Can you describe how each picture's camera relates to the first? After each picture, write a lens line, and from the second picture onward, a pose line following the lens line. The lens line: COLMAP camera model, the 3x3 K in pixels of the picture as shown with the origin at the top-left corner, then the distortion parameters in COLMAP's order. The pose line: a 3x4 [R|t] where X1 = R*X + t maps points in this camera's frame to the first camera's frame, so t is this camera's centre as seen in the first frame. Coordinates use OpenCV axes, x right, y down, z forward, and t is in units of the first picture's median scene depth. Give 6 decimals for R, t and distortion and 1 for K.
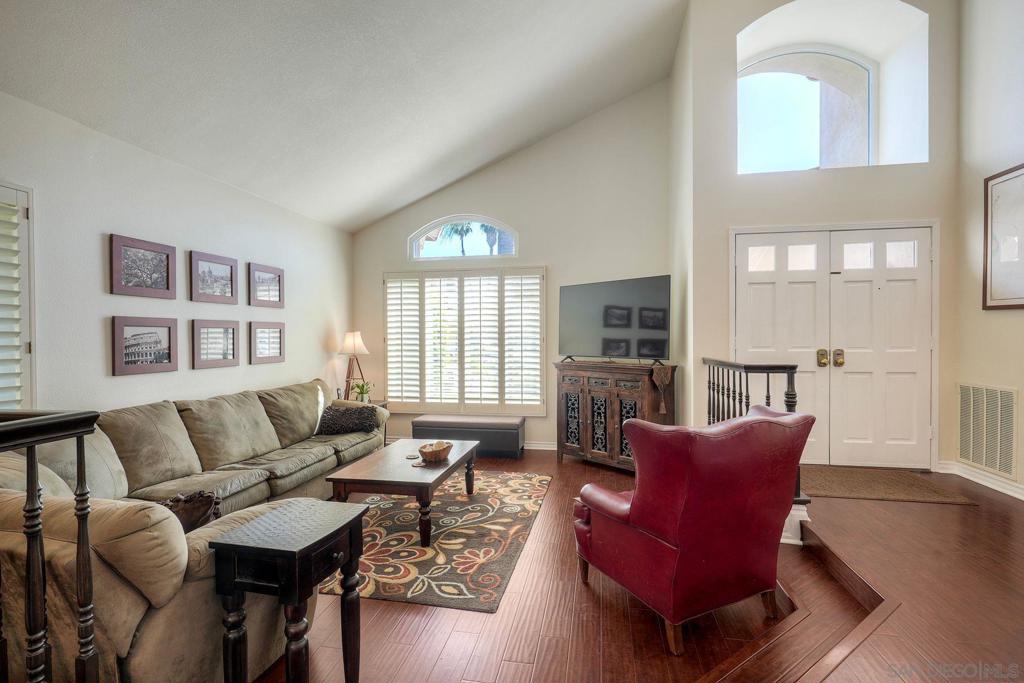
lens RADIAL K [[468.6, 0, 512.6], [0, 468.6, 339.7], [0, 0, 1]] dist [-0.005835, -0.001022]
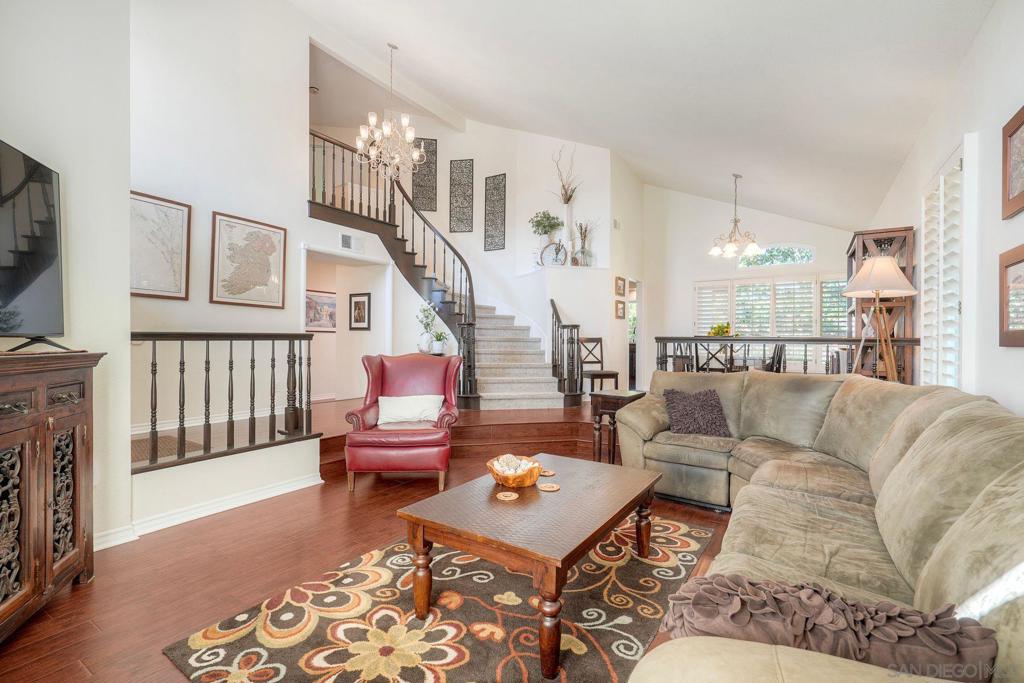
lens RADIAL K [[468.6, 0, 511.9], [0, 468.6, 338.4], [0, 0, 1]] dist [-0.005835, -0.001022]
pose [[-0.922152, -0.002900, 0.386817, -0.361911], [0.001933, 0.999925, 0.012105, 0.043789], [-0.386823, 0.011911, -0.922077, 1.419302]]
